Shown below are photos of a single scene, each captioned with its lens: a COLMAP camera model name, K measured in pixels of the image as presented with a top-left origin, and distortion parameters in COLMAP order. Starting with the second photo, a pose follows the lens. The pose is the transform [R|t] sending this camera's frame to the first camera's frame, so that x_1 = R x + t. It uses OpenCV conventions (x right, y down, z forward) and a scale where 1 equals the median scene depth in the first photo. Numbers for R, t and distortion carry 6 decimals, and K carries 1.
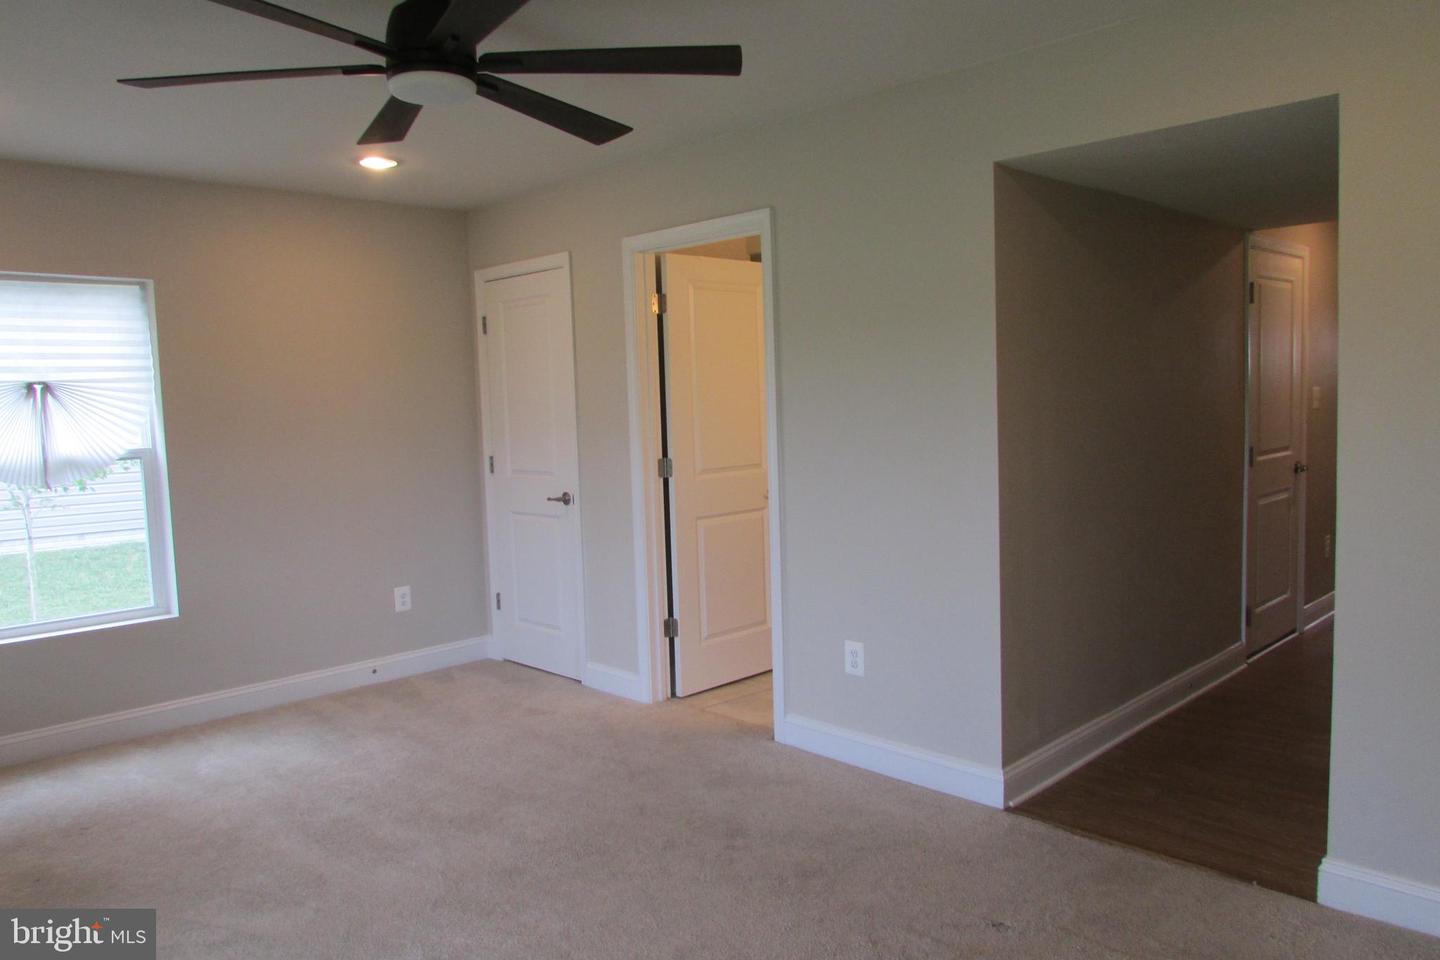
lens RADIAL K [[1024.4, 0, 710.5], [0, 1024.4, 478.8], [0, 0, 1]] dist [-0.047707, 0.022363]
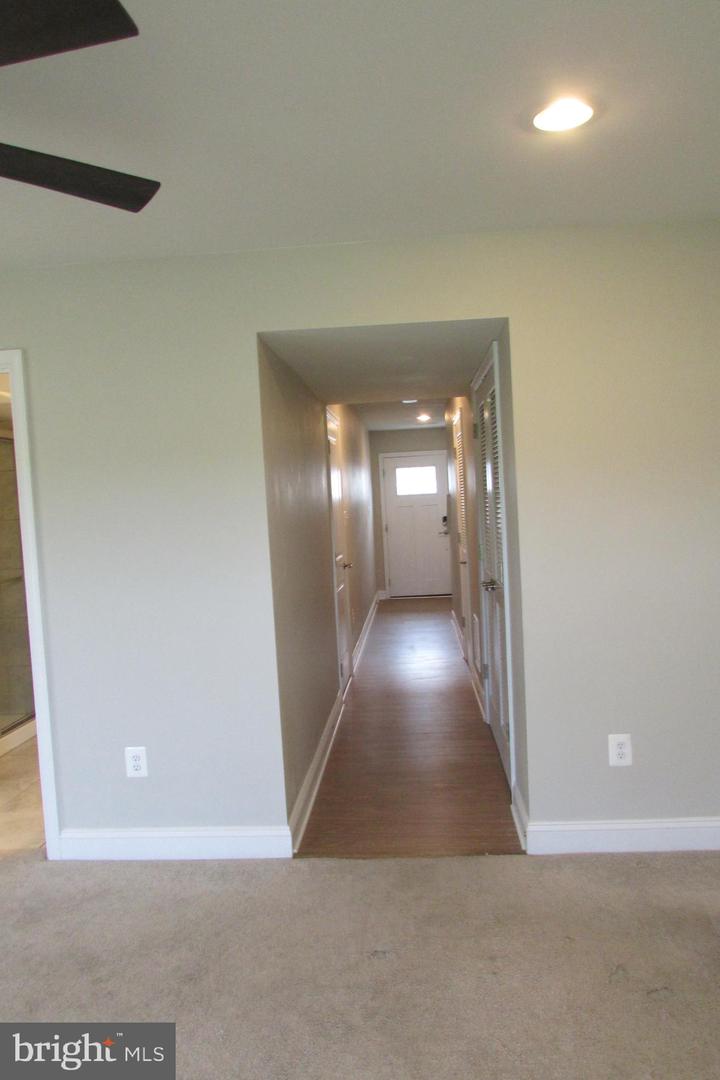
lens RADIAL K [[768.3, 0, 360.1], [0, 768.3, 538.8], [0, 0, 1]] dist [-0.047707, 0.022363]
pose [[0.740600, -0.039961, 0.670757, -0.209356], [0.082958, 0.996031, -0.032256, -0.016797], [-0.666806, 0.079533, 0.740975, 0.197339]]
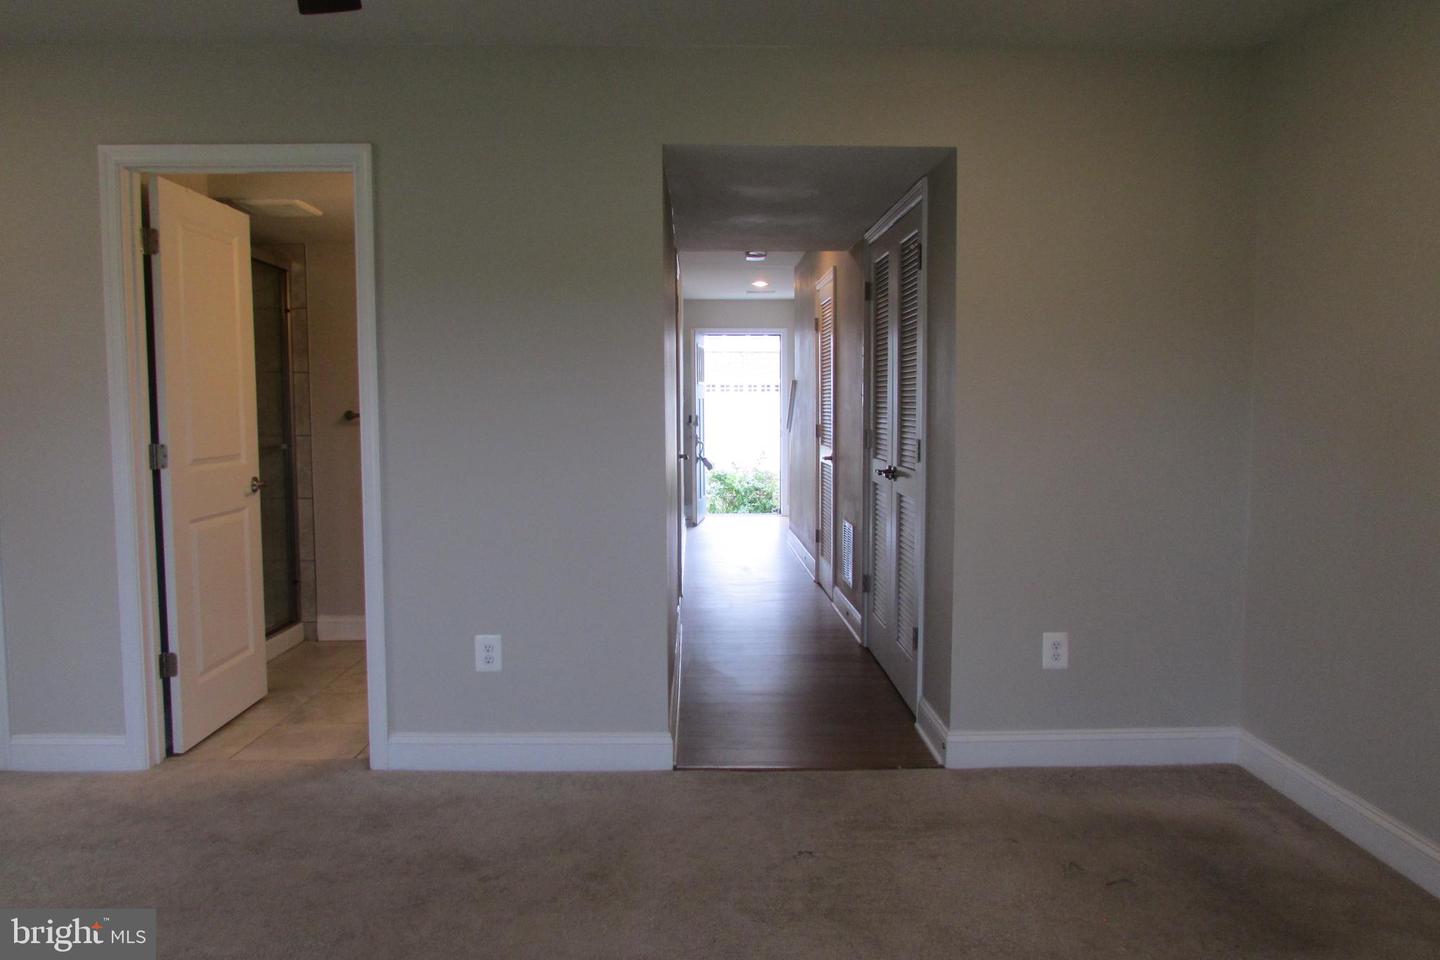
lens RADIAL K [[1024.4, 0, 709.6], [0, 1024.4, 476.4], [0, 0, 1]] dist [-0.047707, 0.022363]
pose [[0.678482, -0.020174, 0.734340, -0.369262], [0.039055, 0.999200, -0.008634, 0.031177], [-0.733578, 0.034537, 0.678727, 0.214559]]
